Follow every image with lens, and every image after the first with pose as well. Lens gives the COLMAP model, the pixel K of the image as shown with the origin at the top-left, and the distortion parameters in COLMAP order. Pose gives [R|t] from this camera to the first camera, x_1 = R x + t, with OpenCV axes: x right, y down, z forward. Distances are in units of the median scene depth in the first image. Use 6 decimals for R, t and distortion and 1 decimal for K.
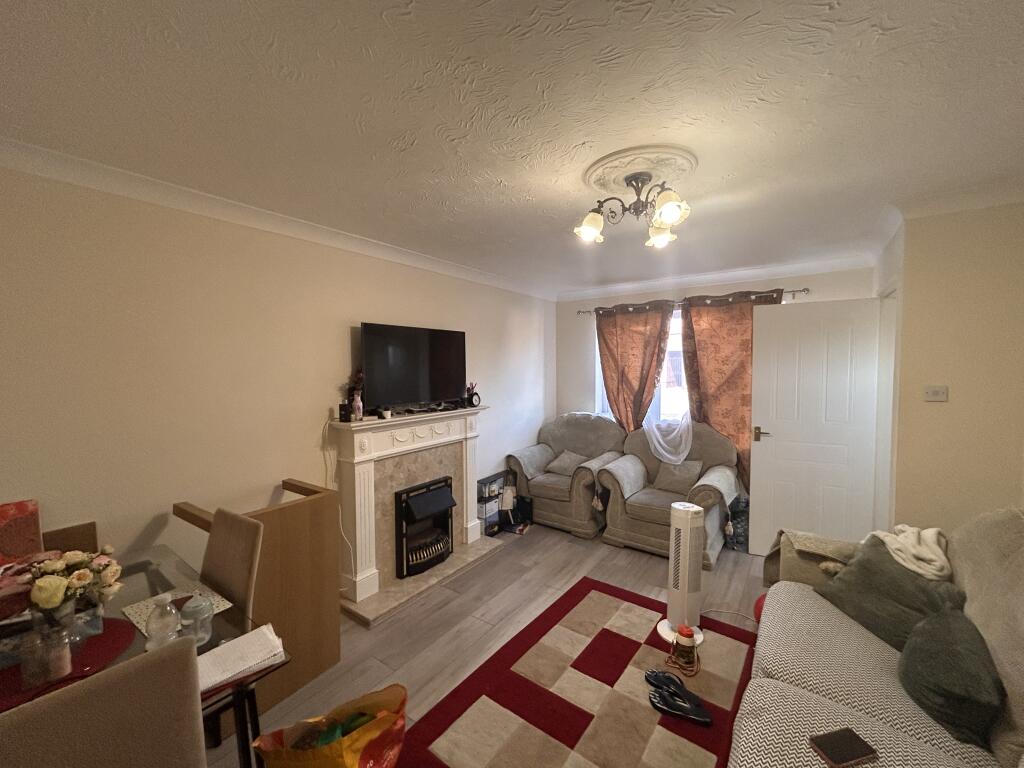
lens RADIAL K [[413.8, 0, 510.5], [0, 413.8, 383.4], [0, 0, 1]] dist [0.000773, 0.000065]
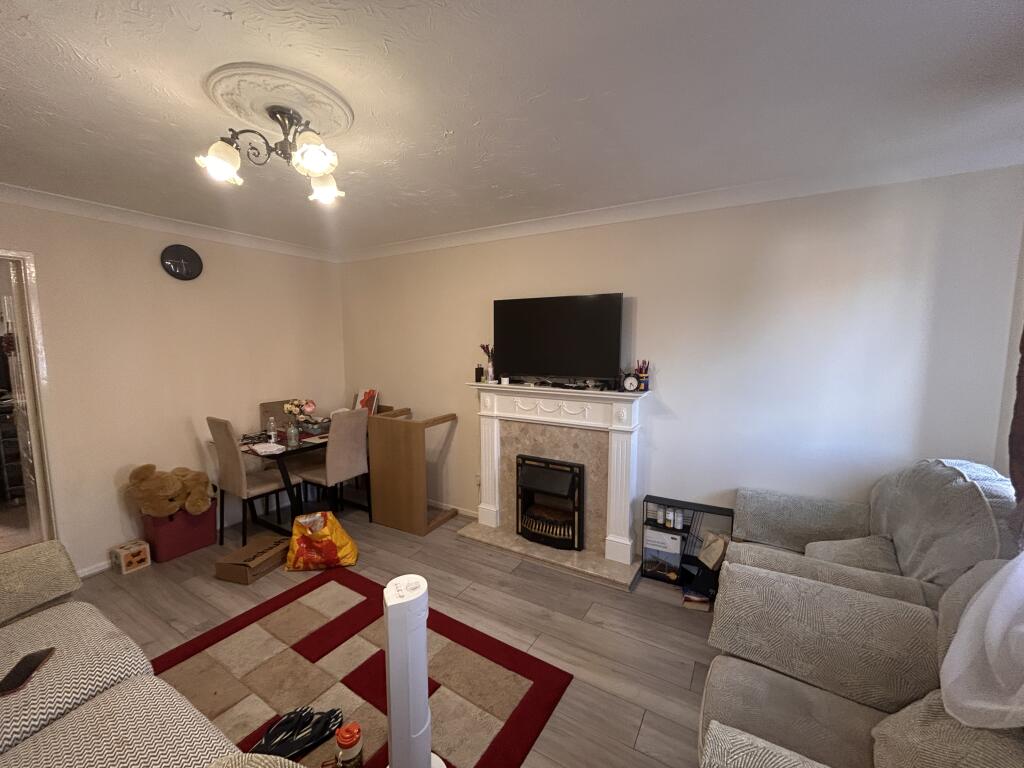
lens RADIAL K [[413.8, 0, 511.0], [0, 413.8, 385.6], [0, 0, 1]] dist [0.000773, 0.000065]
pose [[0.094054, 0.113382, -0.989090, 0.729773], [-0.047801, 0.992862, 0.109269, -0.031954], [0.994419, 0.037002, 0.098802, 0.816673]]
